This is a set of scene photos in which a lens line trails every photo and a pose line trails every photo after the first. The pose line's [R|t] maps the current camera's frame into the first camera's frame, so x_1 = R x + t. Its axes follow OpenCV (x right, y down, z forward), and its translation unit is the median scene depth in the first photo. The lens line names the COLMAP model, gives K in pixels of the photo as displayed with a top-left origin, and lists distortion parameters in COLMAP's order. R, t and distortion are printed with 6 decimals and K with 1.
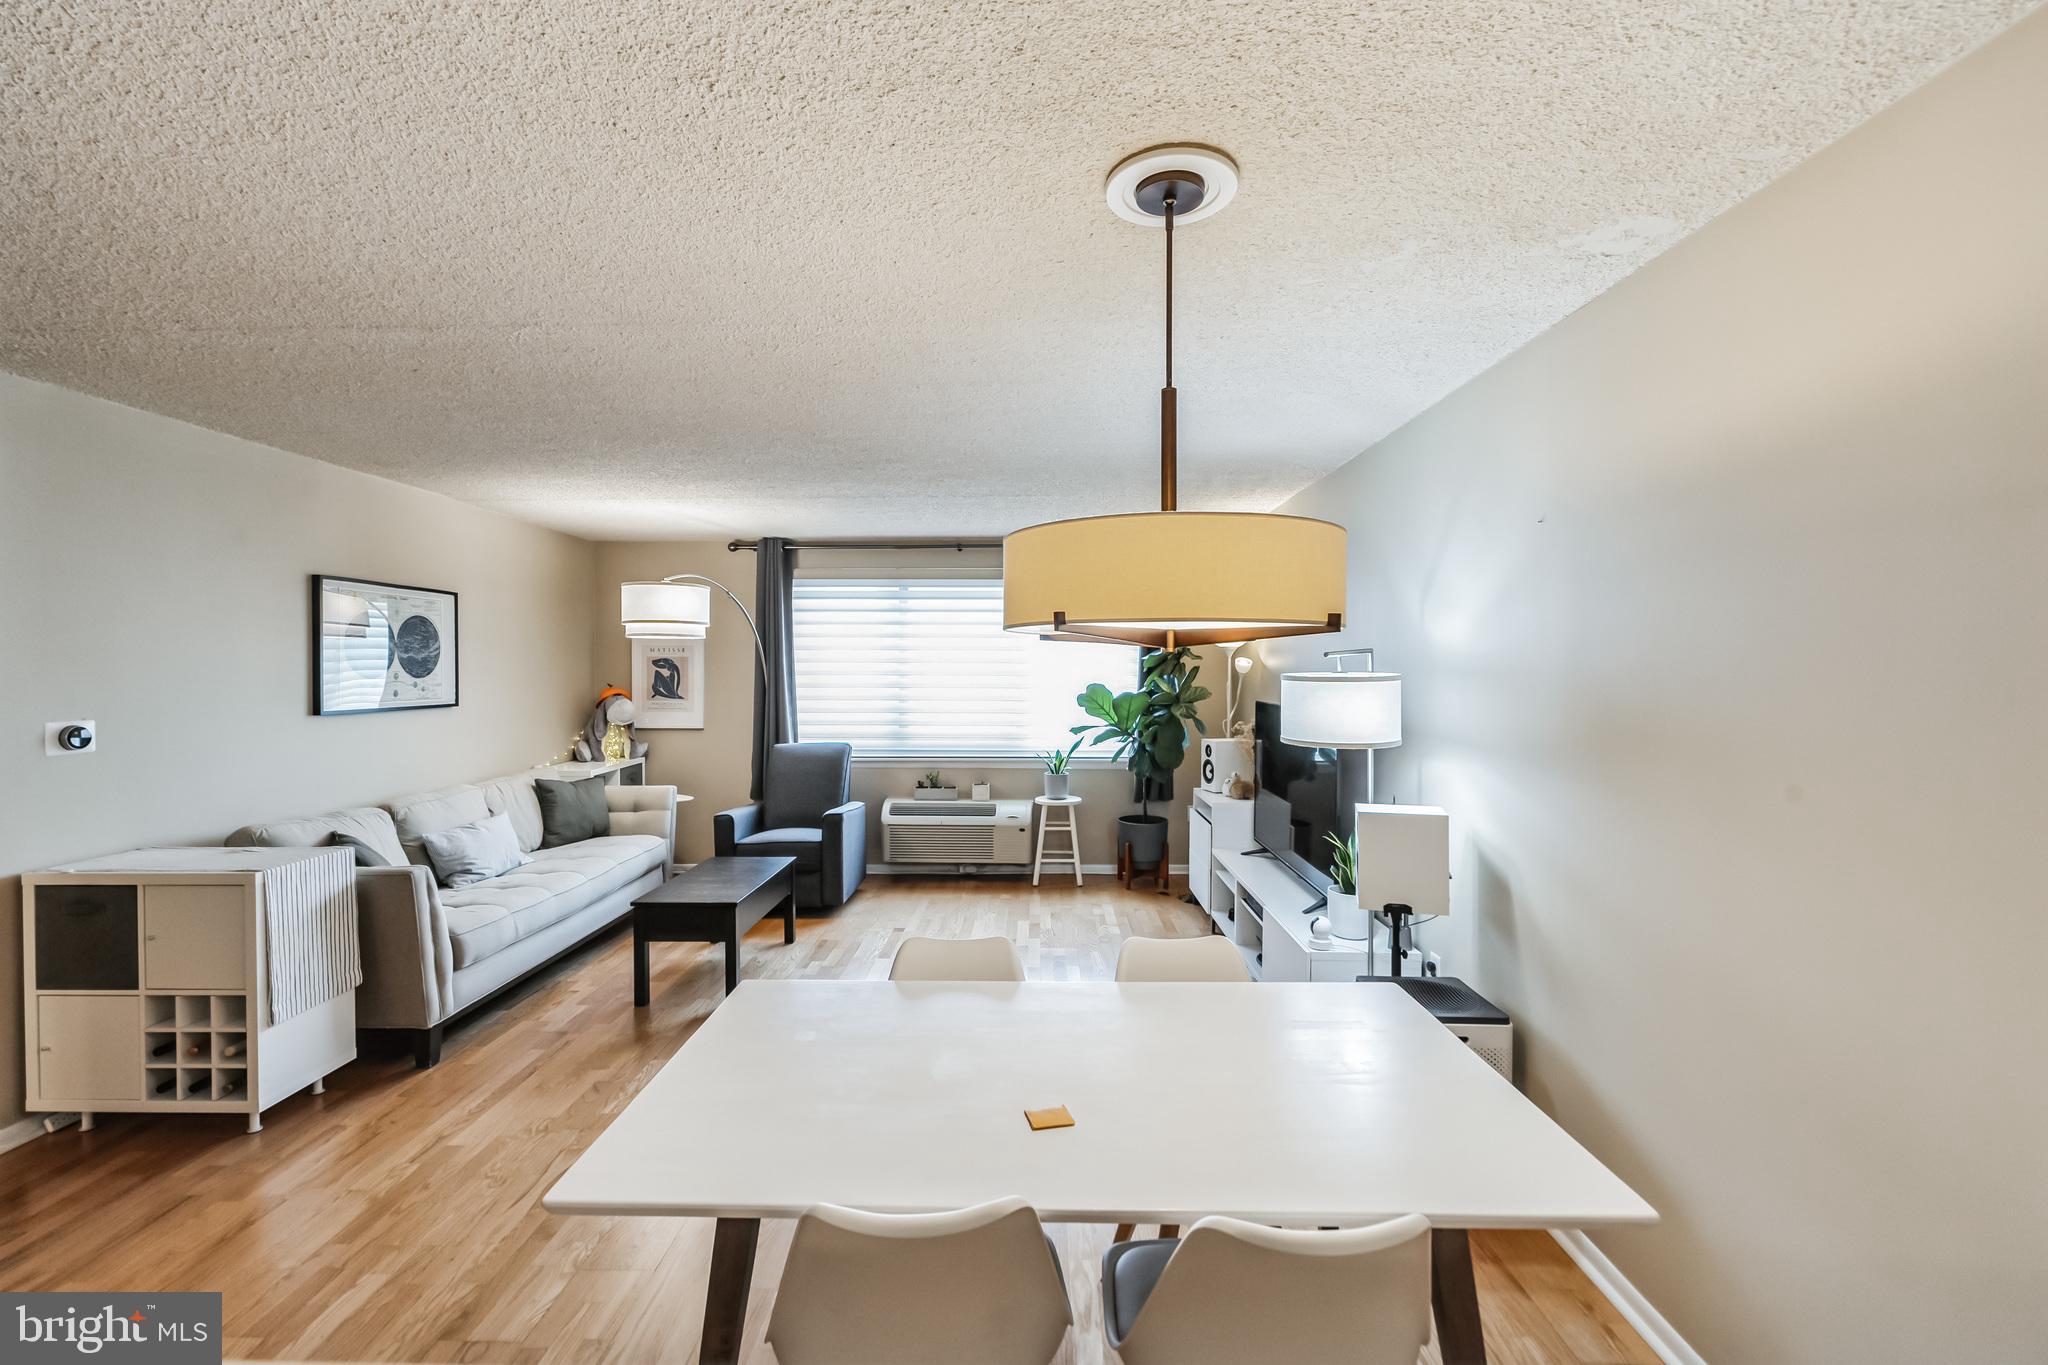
lens RADIAL K [[869.0, 0, 1017.0], [0, 869.0, 659.2], [0, 0, 1]] dist [-0.001310, 0.000520]
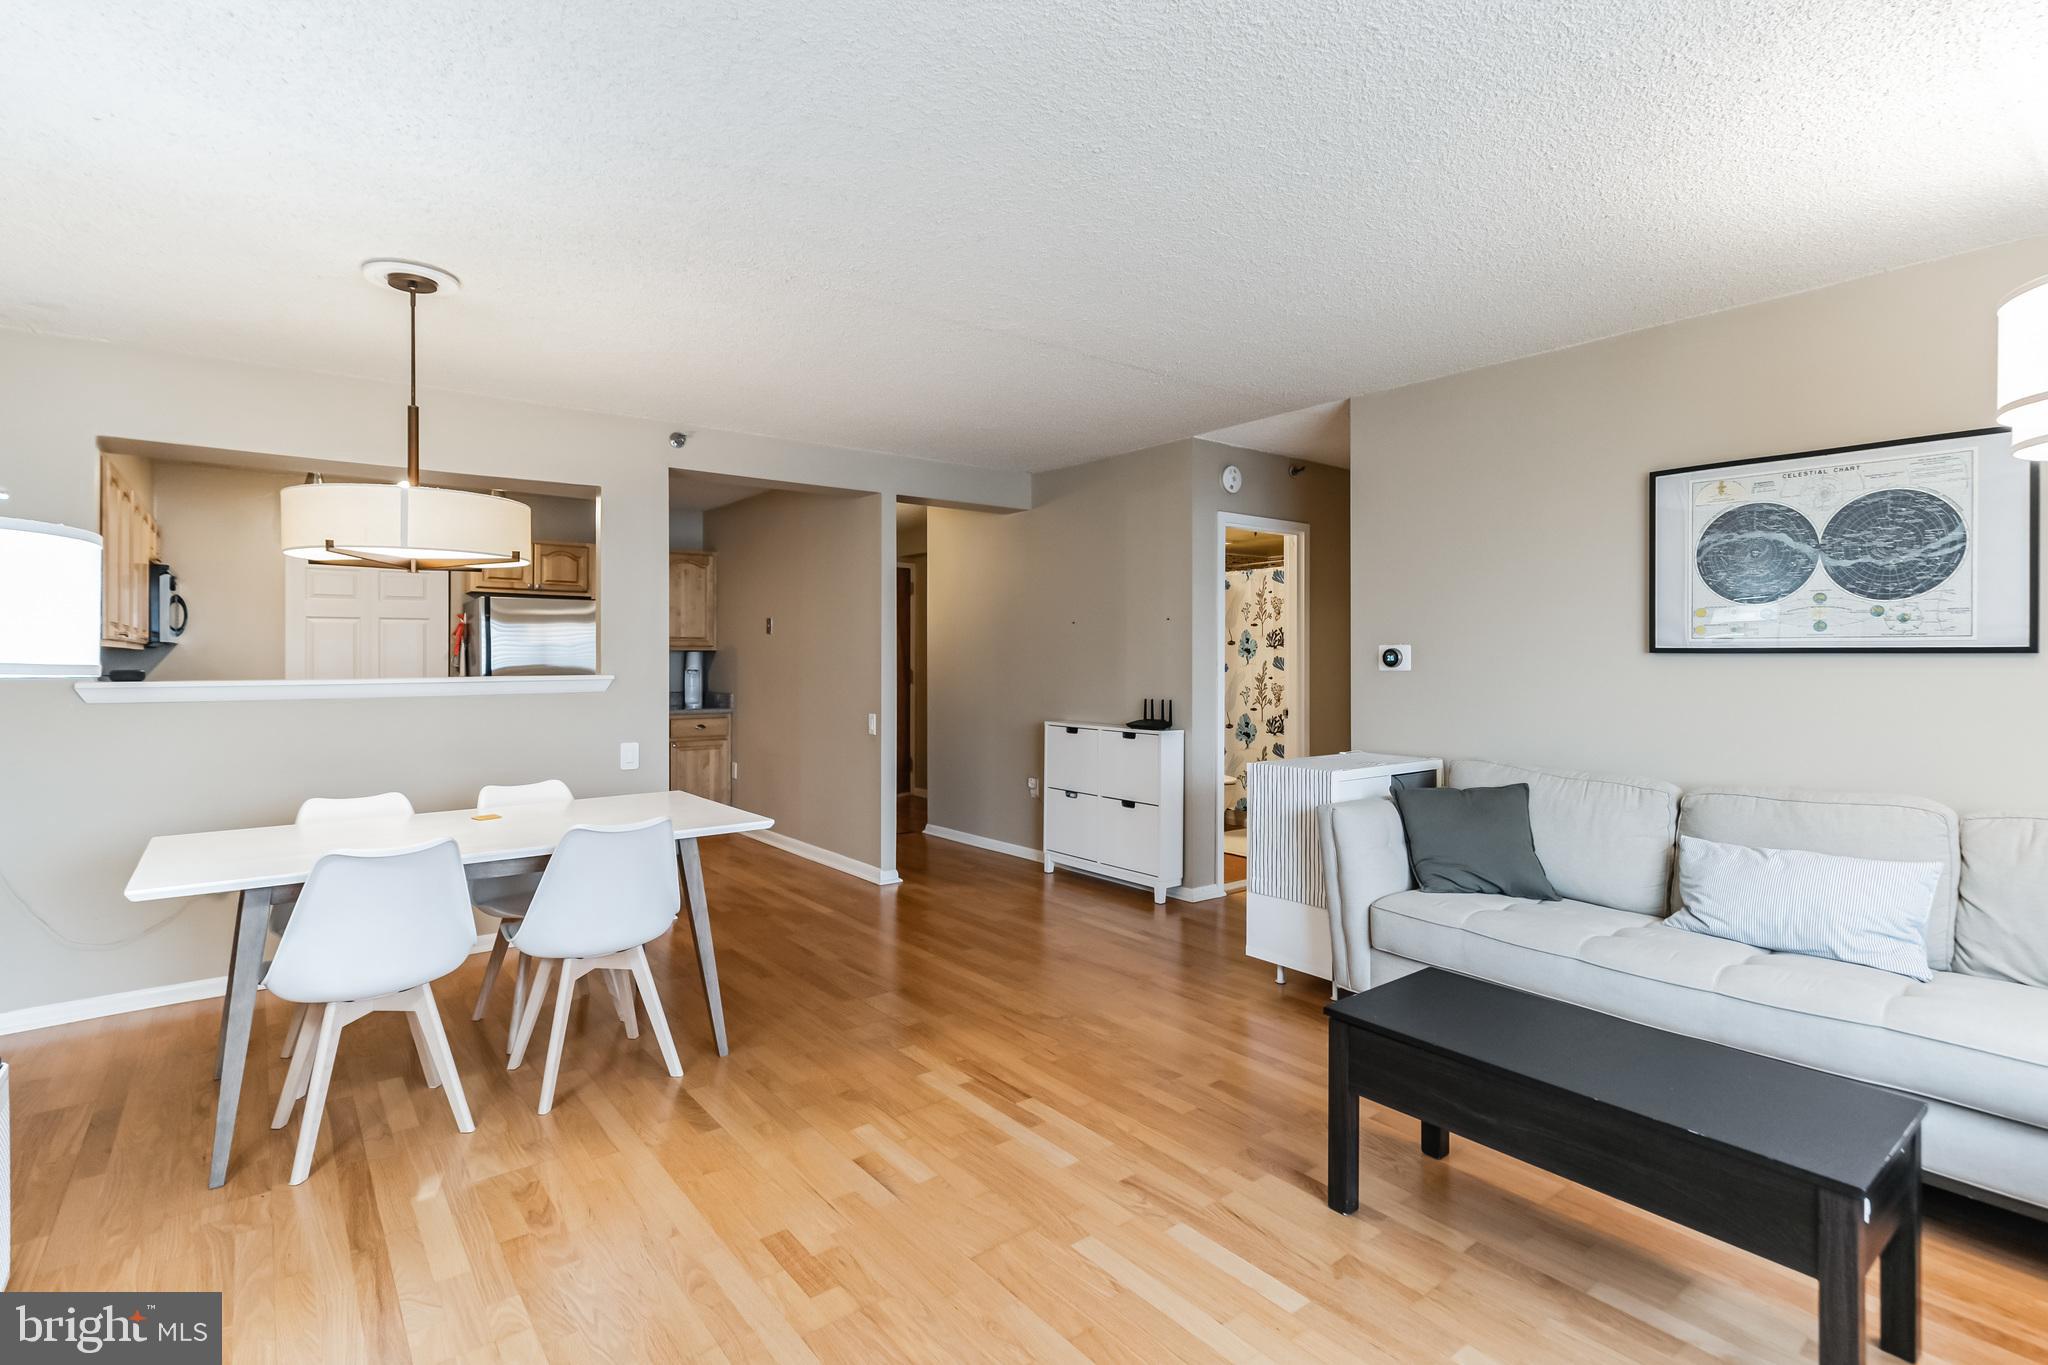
lens RADIAL K [[965.3, 0, 1012.4], [0, 965.3, 654.8], [0, 0, 1]] dist [-0.000255, 0.000266]
pose [[-0.771930, 0.000358, -0.635707, 0.132479], [0.005602, 0.999965, -0.006239, 0.047952], [0.635682, -0.008377, -0.771905, 0.910937]]
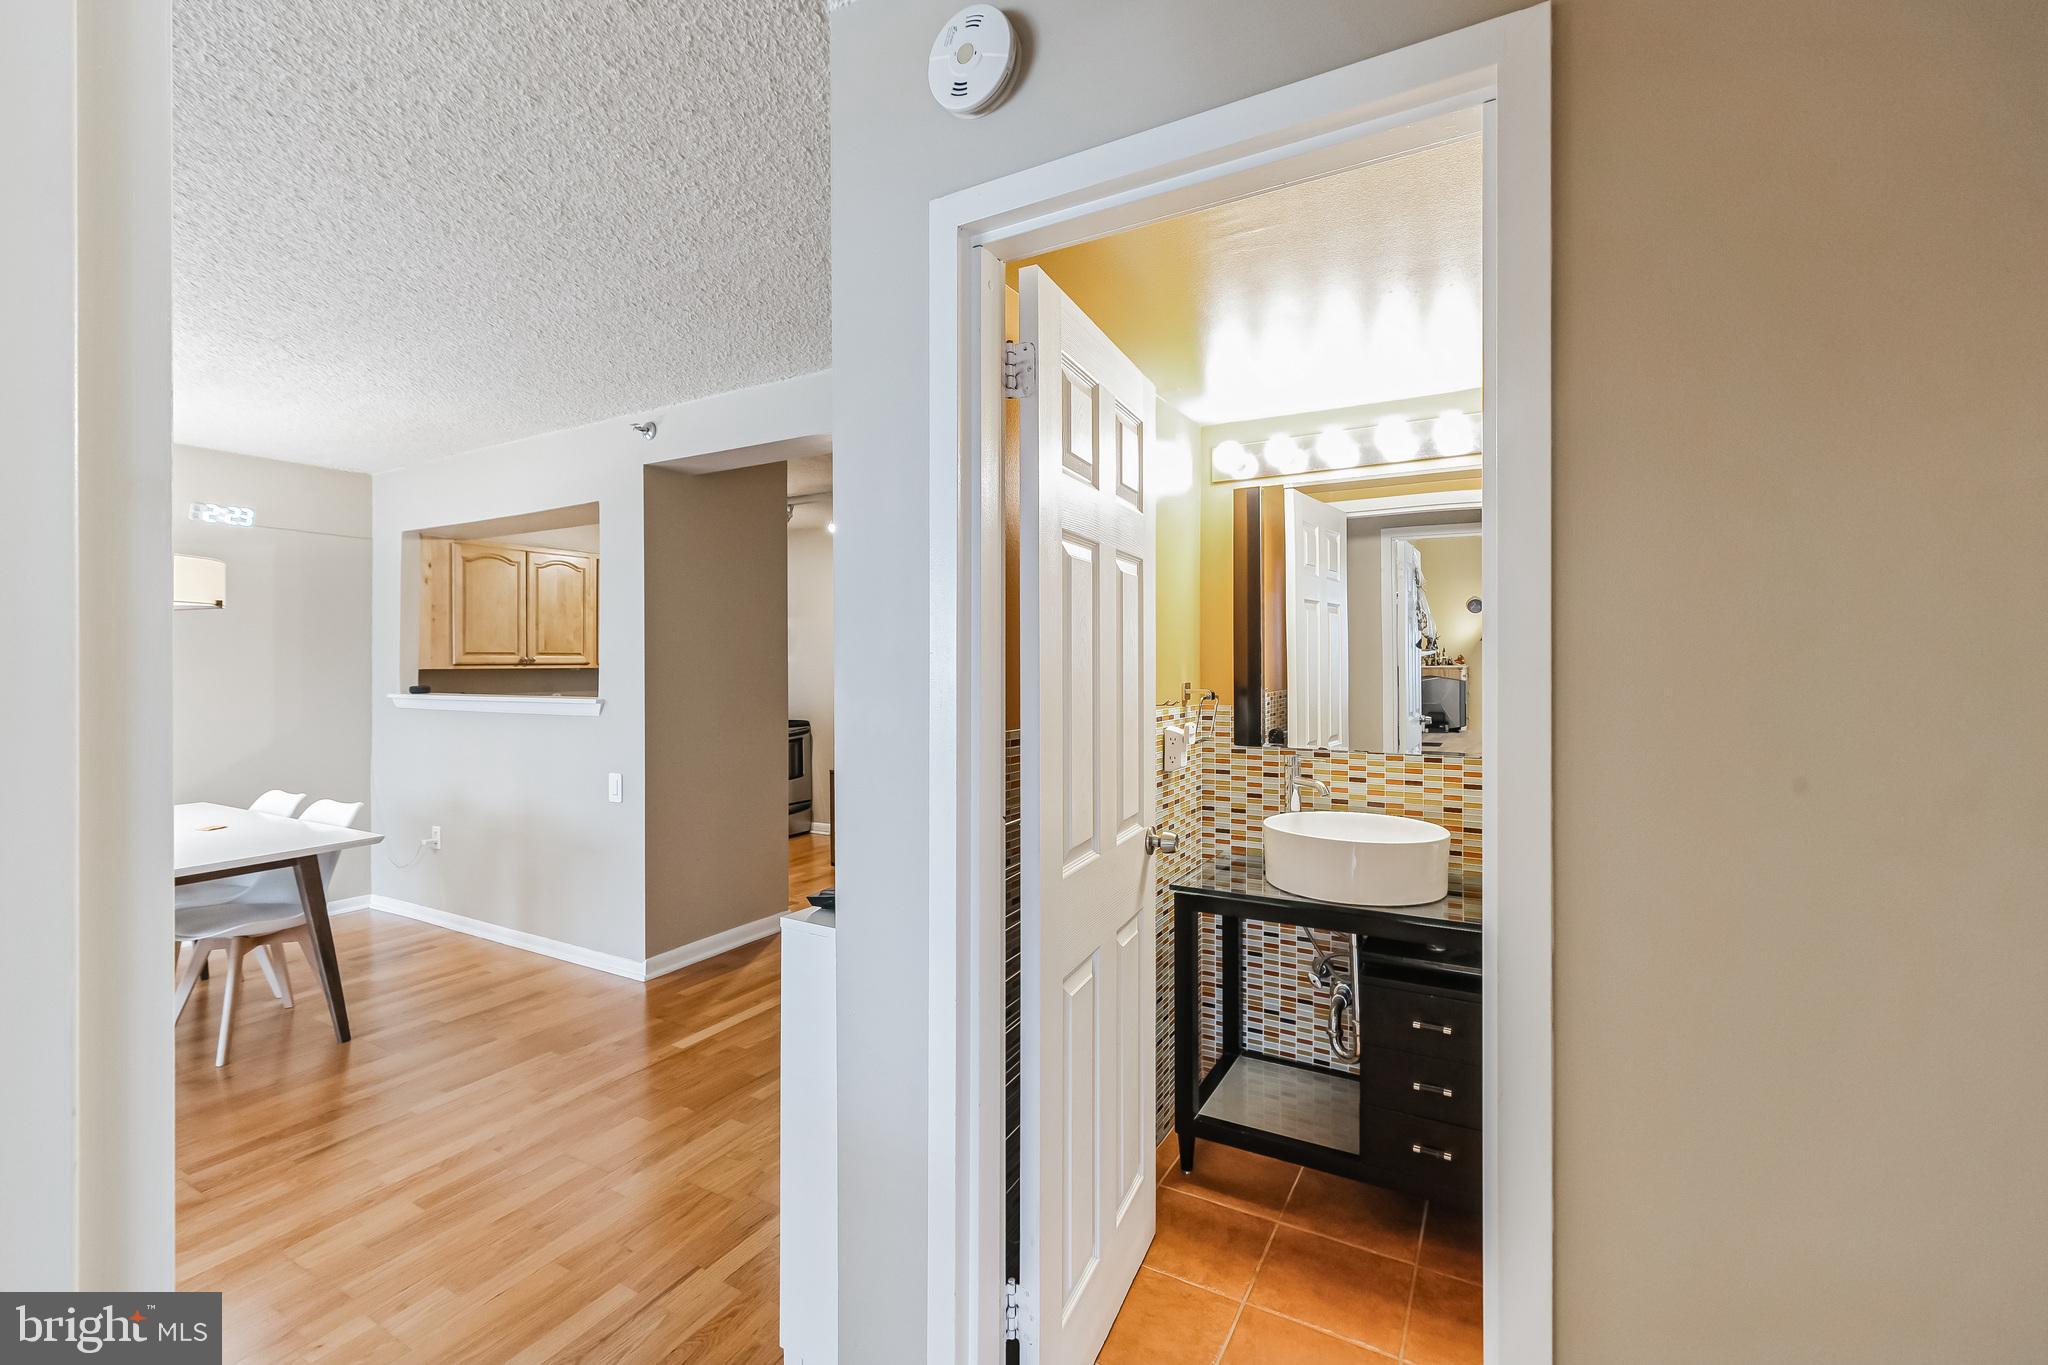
lens RADIAL K [[876.2, 0, 1016.3], [0, 876.2, 659.6], [0, 0, 1]] dist [0.000269, 0.000060]
pose [[-0.877816, 0.004927, 0.478972, -0.747826], [0.000605, 0.999958, -0.009178, 0.033153], [-0.478997, -0.007767, -0.877782, 0.520272]]
